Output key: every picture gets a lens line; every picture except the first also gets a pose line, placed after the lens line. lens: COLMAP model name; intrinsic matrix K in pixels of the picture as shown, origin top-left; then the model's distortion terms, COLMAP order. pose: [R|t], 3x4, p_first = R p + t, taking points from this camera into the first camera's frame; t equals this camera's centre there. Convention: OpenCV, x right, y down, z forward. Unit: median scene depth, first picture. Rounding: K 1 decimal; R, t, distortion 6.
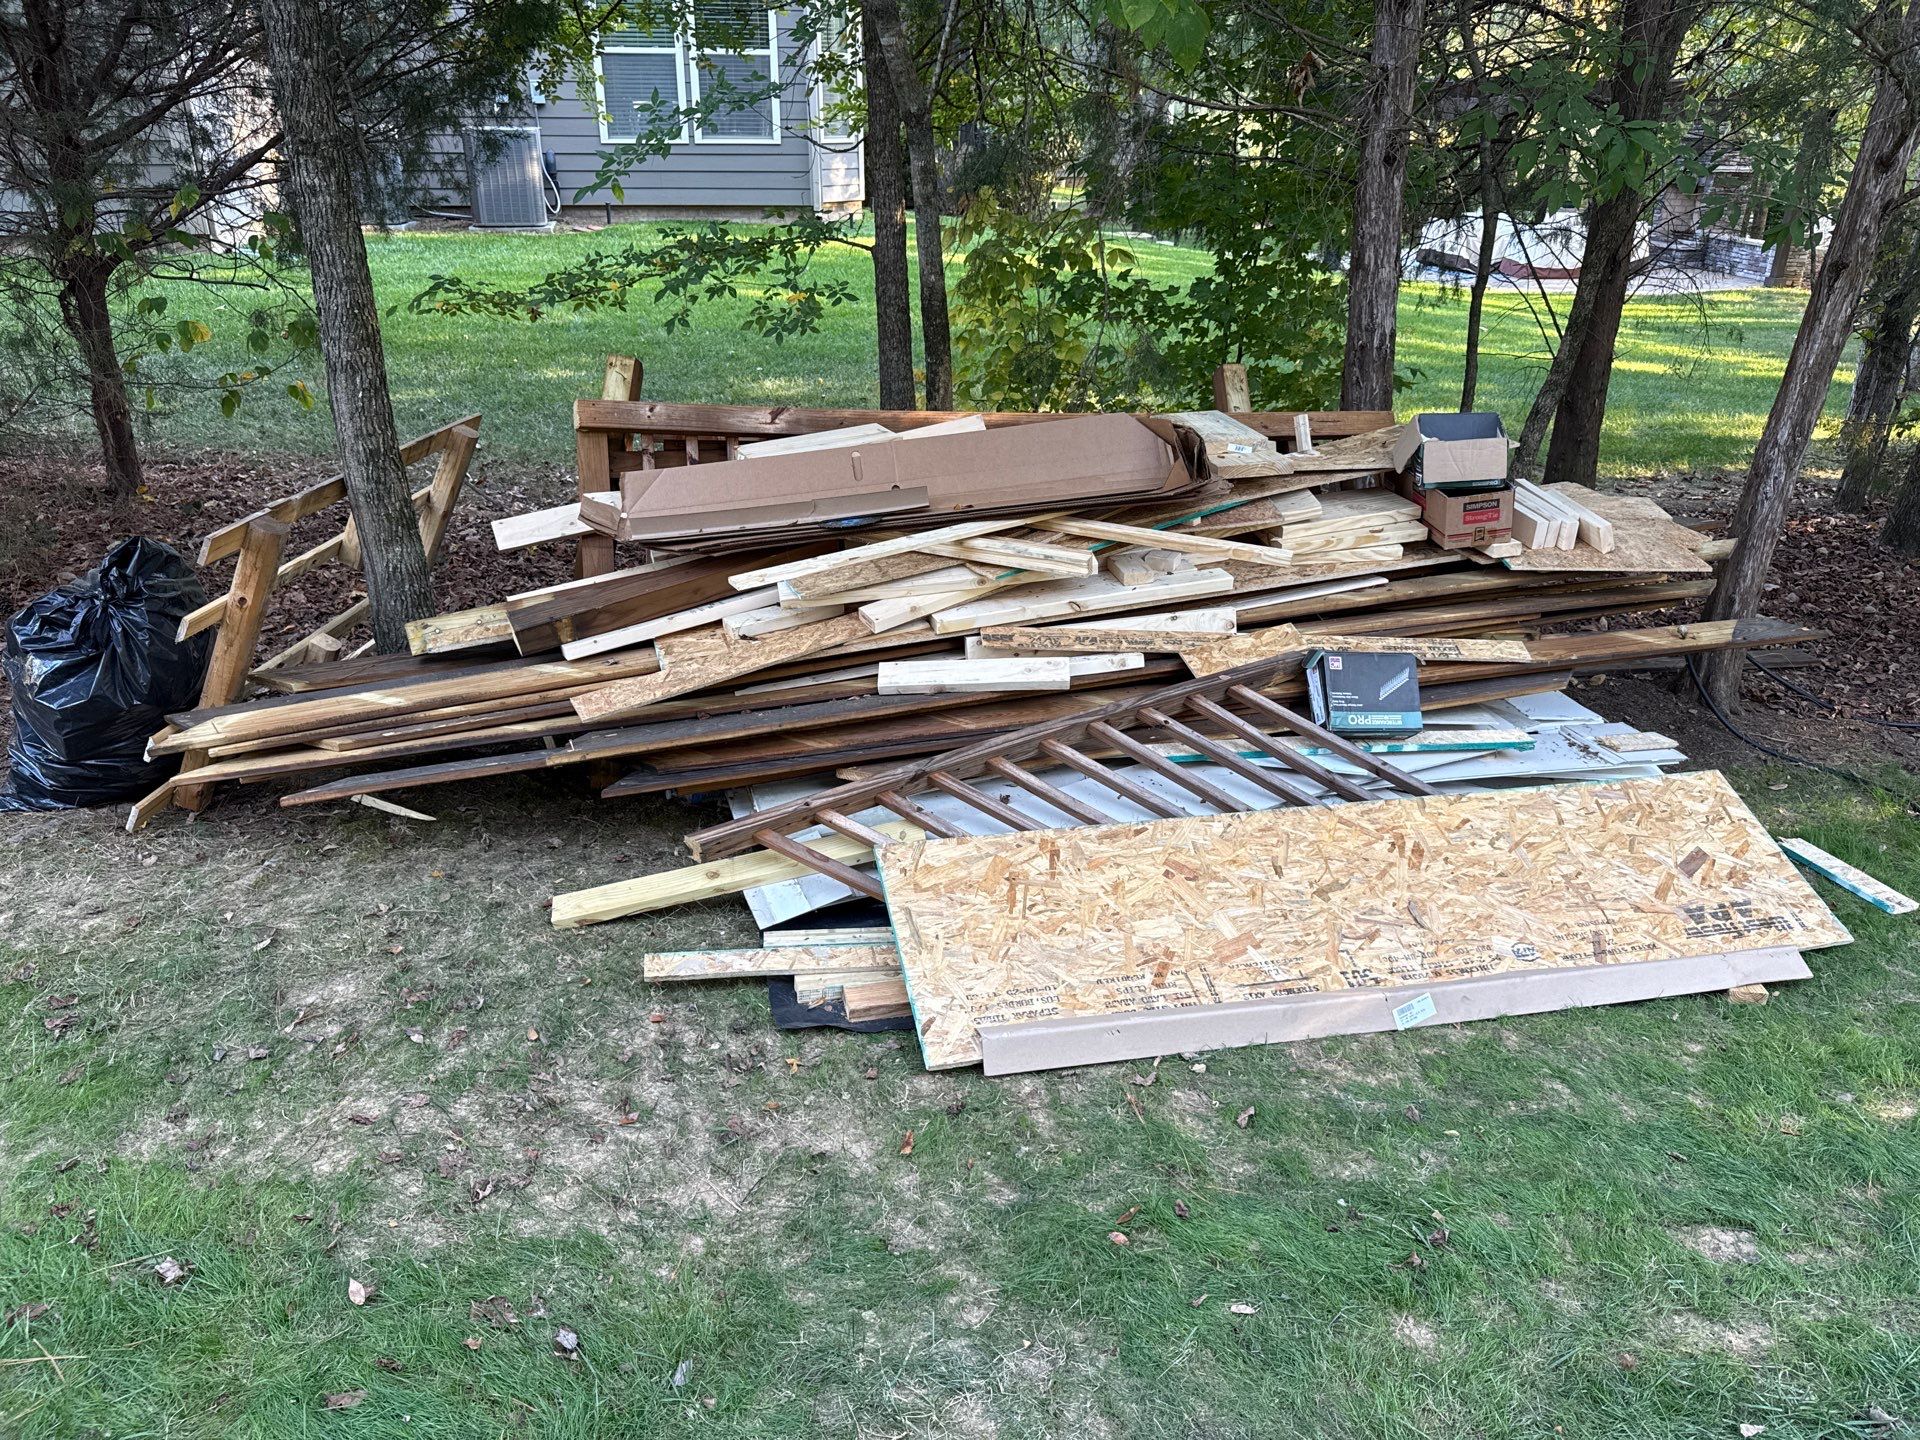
lens RADIAL K [[1392.6, 0, 981.8], [0, 1392.6, 722.8], [0, 0, 1]] dist [0.055425, -0.095242]
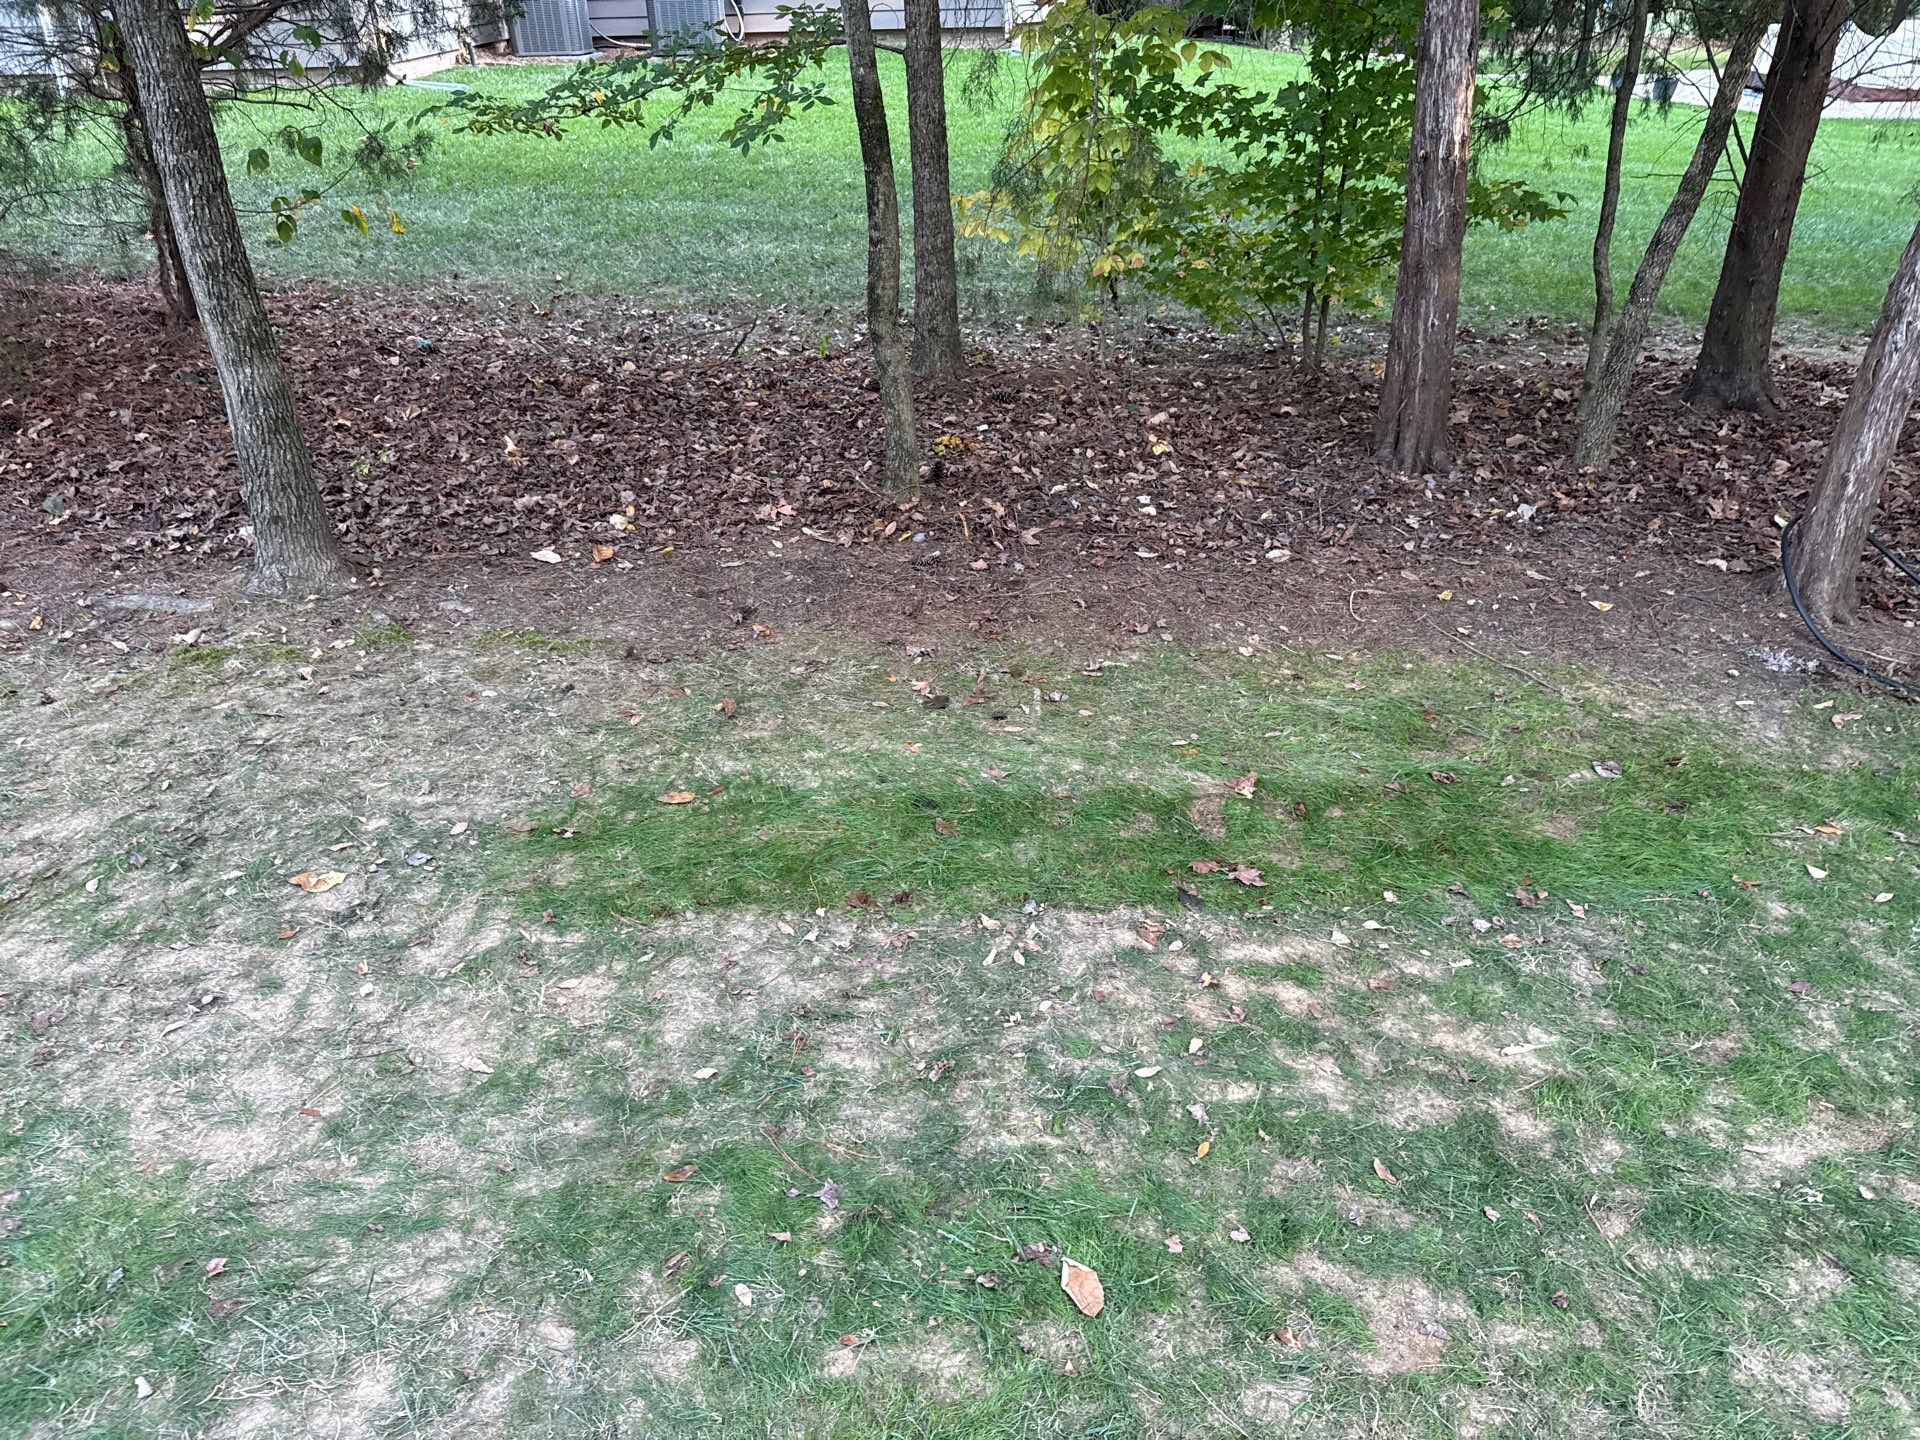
lens RADIAL K [[1402.8, 0, 1011.1], [0, 1402.8, 718.4], [0, 0, 1]] dist [0.015237, -0.031381]
pose [[0.980406, 0.068020, -0.184873, 0.173851], [-0.050380, 0.993861, 0.098501, -0.005534], [0.190438, -0.087257, 0.977814, 0.089147]]
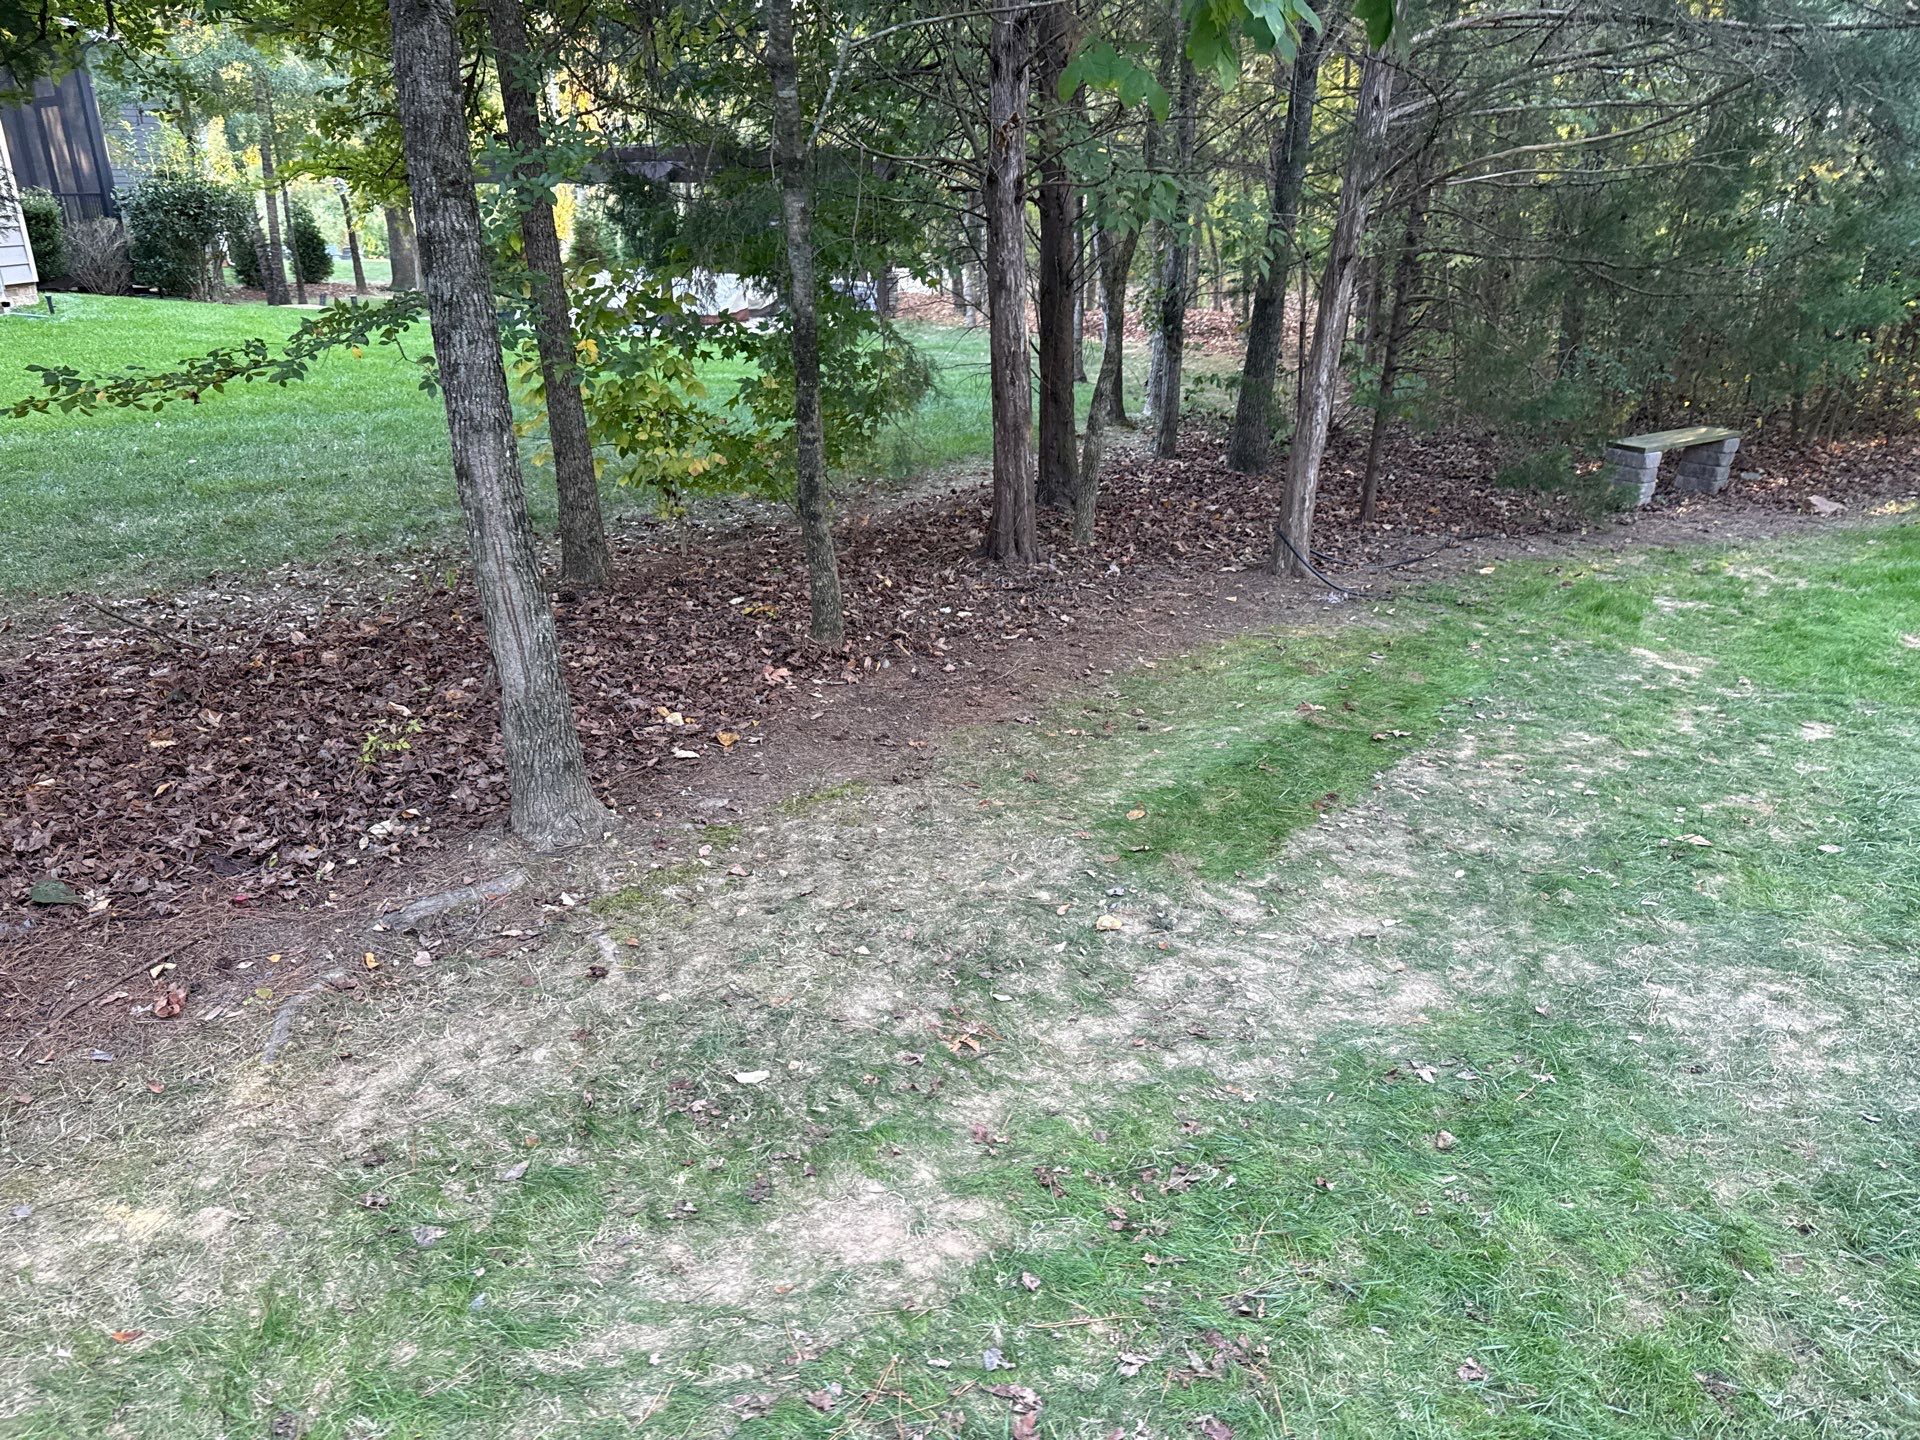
lens RADIAL K [[1392.6, 0, 981.8], [0, 1392.6, 722.8], [0, 0, 1]] dist [0.055425, -0.095242]
pose [[0.772733, -0.236221, 0.589137, -0.462918], [0.260933, 0.964335, 0.044412, -0.013166], [-0.578616, 0.119407, 0.806812, 0.055296]]
